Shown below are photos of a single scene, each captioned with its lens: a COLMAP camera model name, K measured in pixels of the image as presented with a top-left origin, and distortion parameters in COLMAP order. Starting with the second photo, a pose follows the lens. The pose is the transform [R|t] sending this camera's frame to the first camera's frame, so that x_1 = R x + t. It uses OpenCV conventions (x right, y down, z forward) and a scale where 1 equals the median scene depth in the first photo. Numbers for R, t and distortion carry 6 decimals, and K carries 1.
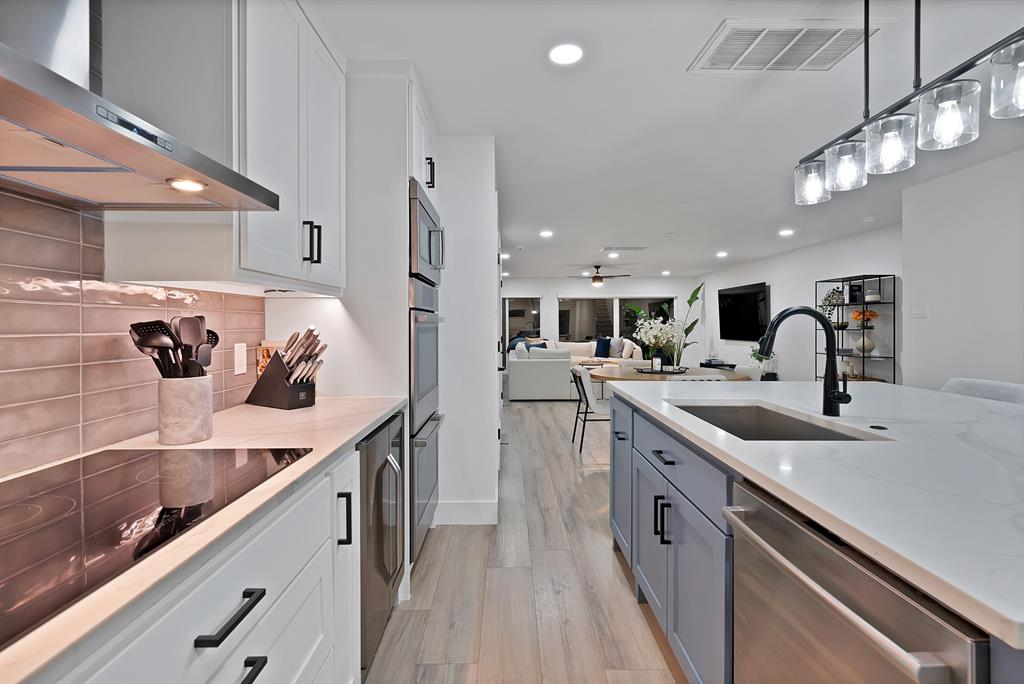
lens RADIAL K [[481.1, 0, 515.8], [0, 481.1, 335.1], [0, 0, 1]] dist [-0.004067, 0.002609]
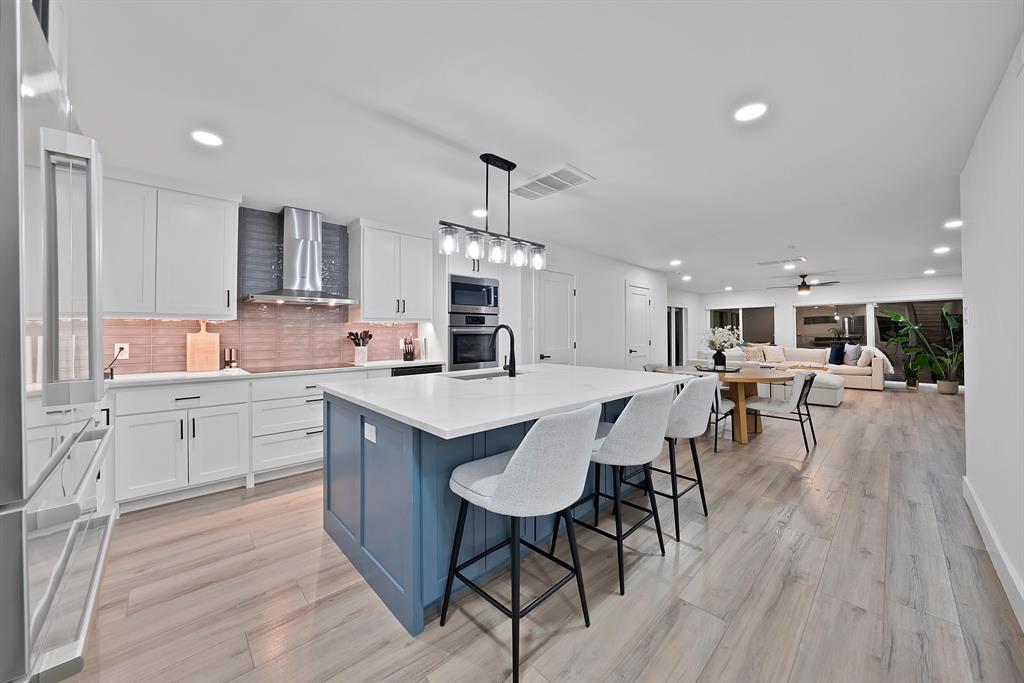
lens RADIAL K [[372.6, 0, 502.4], [0, 372.6, 335.1], [0, 0, 1]] dist [-0.021941, 0.004096]
pose [[0.670830, 0.004771, -0.741596, 0.276786], [-0.013397, 0.999894, -0.005686, -0.000360], [0.741490, 0.013750, 0.670823, -0.019779]]
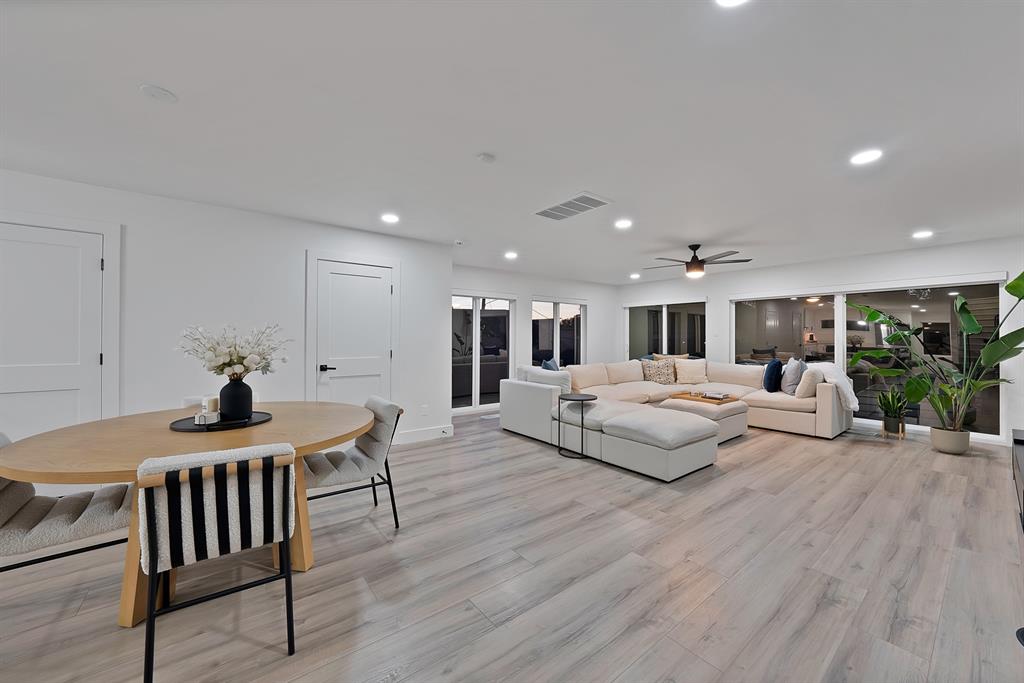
lens RADIAL K [[372.6, 0, 493.4], [0, 372.6, 337.8], [0, 0, 1]] dist [-0.021941, 0.004096]
pose [[0.570355, 0.005272, -0.821381, 0.363812], [-0.021403, 0.999735, -0.008446, -0.009801], [0.821119, 0.022397, 0.570317, 0.433314]]
